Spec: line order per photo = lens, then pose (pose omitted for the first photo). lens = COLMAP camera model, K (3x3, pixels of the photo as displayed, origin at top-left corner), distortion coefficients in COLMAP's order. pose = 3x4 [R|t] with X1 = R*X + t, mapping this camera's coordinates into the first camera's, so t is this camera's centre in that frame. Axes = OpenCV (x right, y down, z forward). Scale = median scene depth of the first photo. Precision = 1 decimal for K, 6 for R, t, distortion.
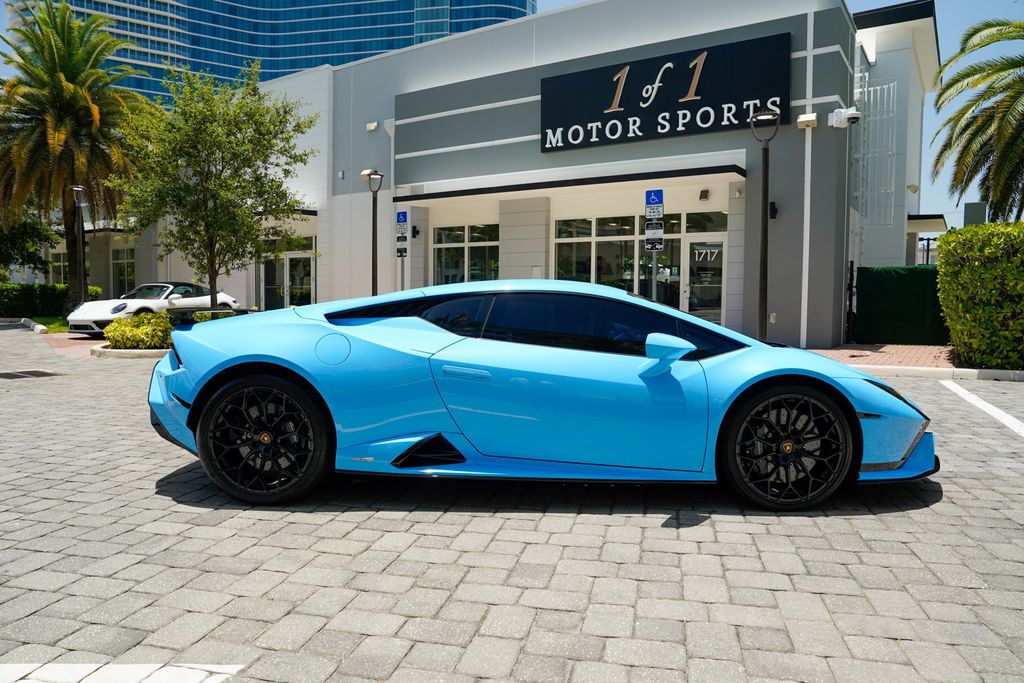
lens RADIAL K [[695.7, 0, 513.5], [0, 695.7, 349.4], [0, 0, 1]] dist [-0.111051, 0.079335]
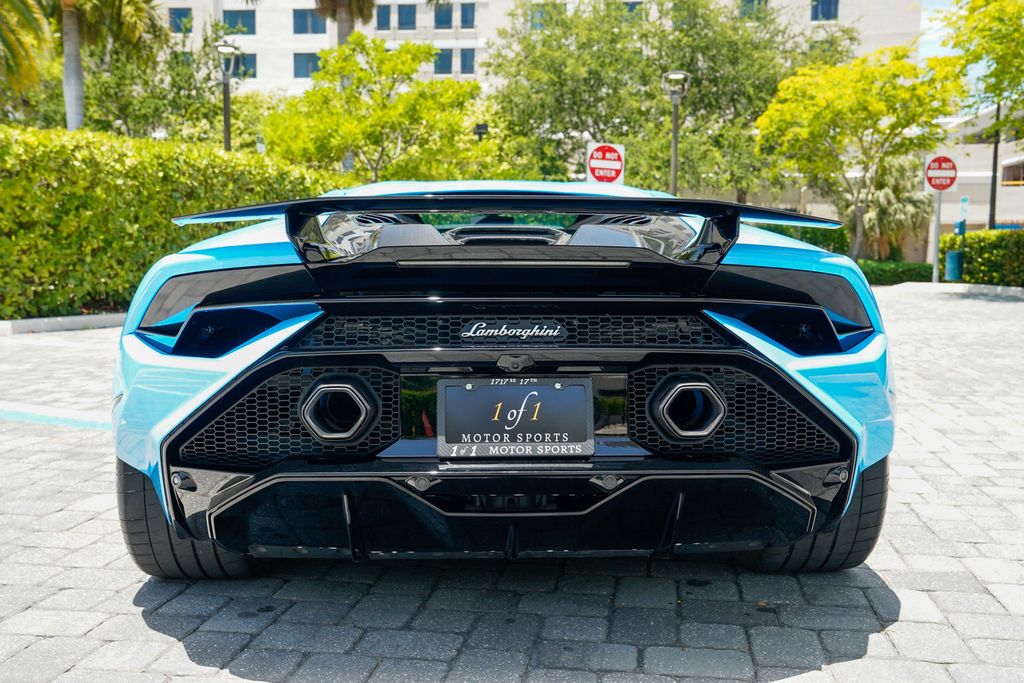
lens RADIAL K [[992.9, 0, 511.4], [0, 992.9, 352.4], [0, 0, 1]] dist [0.023719, 0.000000]
pose [[-0.071177, -0.096735, 0.992762, -0.290538], [0.060053, 0.993065, 0.101070, -0.009940], [-0.995654, 0.066813, -0.064874, 0.331745]]
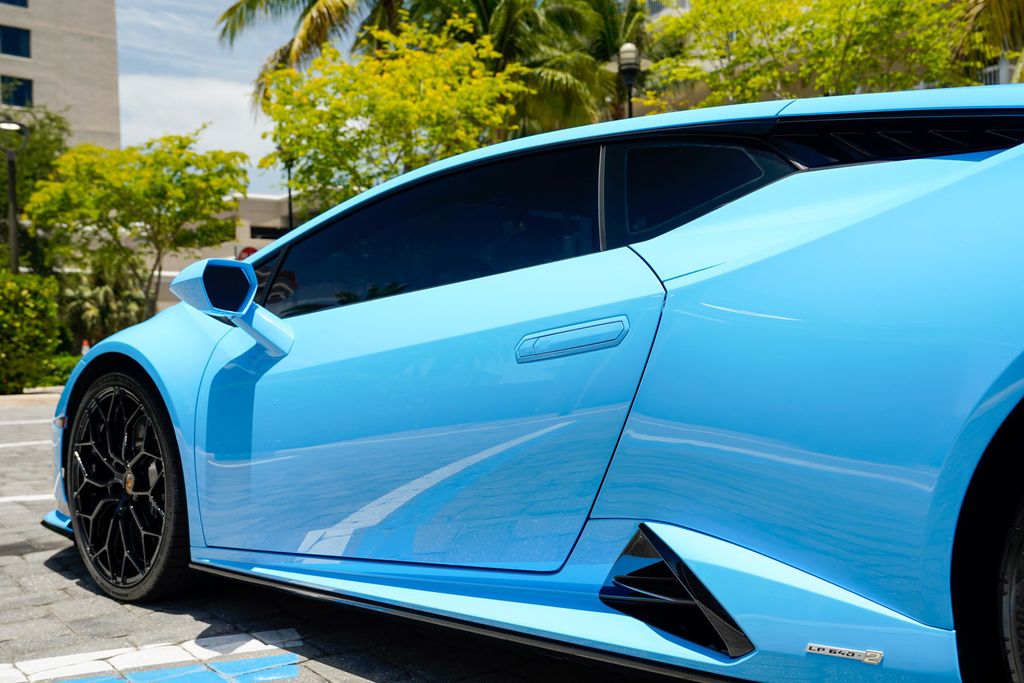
lens RADIAL K [[992.9, 0, 513.5], [0, 992.9, 363.3], [0, 0, 1]] dist [0.023719, 0.000000]
pose [[-0.765738, 0.012827, 0.643024, -0.087861], [0.070079, 0.995512, 0.063595, -0.004691], [-0.639323, 0.093760, -0.763201, 0.482344]]
